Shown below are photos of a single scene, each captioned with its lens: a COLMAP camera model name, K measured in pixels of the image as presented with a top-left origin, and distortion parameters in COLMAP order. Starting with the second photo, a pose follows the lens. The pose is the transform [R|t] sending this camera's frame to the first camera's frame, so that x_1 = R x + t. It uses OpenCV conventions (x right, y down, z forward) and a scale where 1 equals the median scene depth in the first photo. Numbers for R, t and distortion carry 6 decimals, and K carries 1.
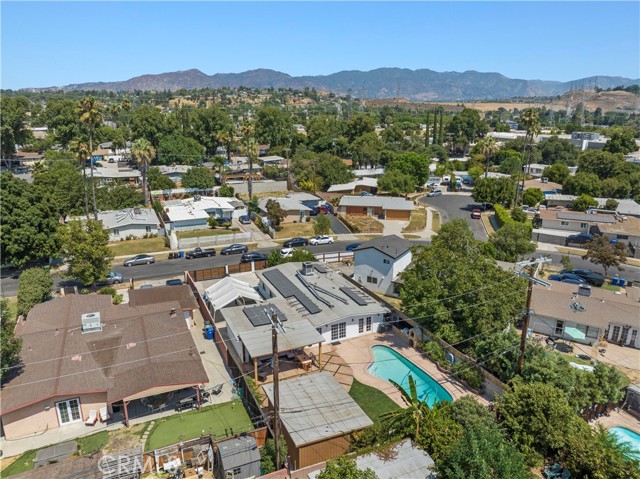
lens RADIAL K [[450.5, 0, 319.1], [0, 450.5, 236.9], [0, 0, 1]] dist [-0.050525, 0.025470]
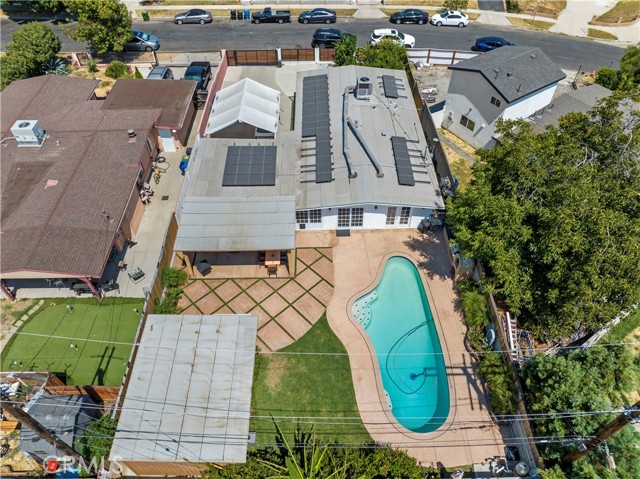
lens RADIAL K [[450.5, 0, 319.1], [0, 450.5, 236.9], [0, 0, 1]] dist [-0.050525, 0.025470]
pose [[0.915605, 0.296123, -0.271991, 0.179558], [-0.105805, 0.830063, 0.547540, -0.112377], [0.387909, -0.472552, 0.791341, 0.440905]]
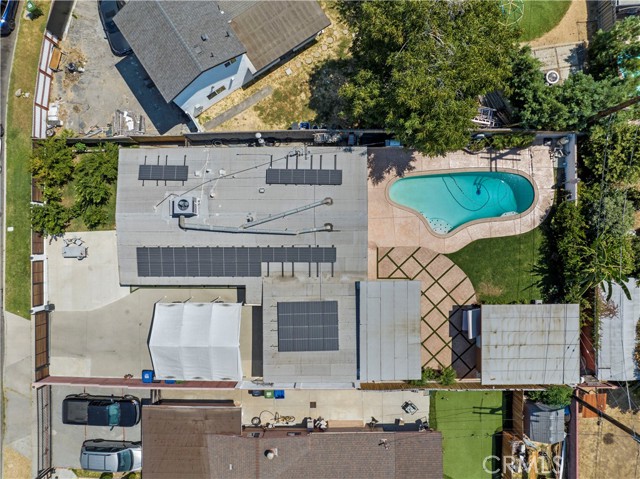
lens RADIAL K [[450.5, 0, 319.1], [0, 450.5, 236.9], [0, 0, 1]] dist [-0.050525, 0.025470]
pose [[0.411820, -0.911263, 0.001758, 0.007235], [0.256675, 0.117848, 0.959286, -0.478332], [-0.874369, -0.394602, 0.282431, 0.816321]]
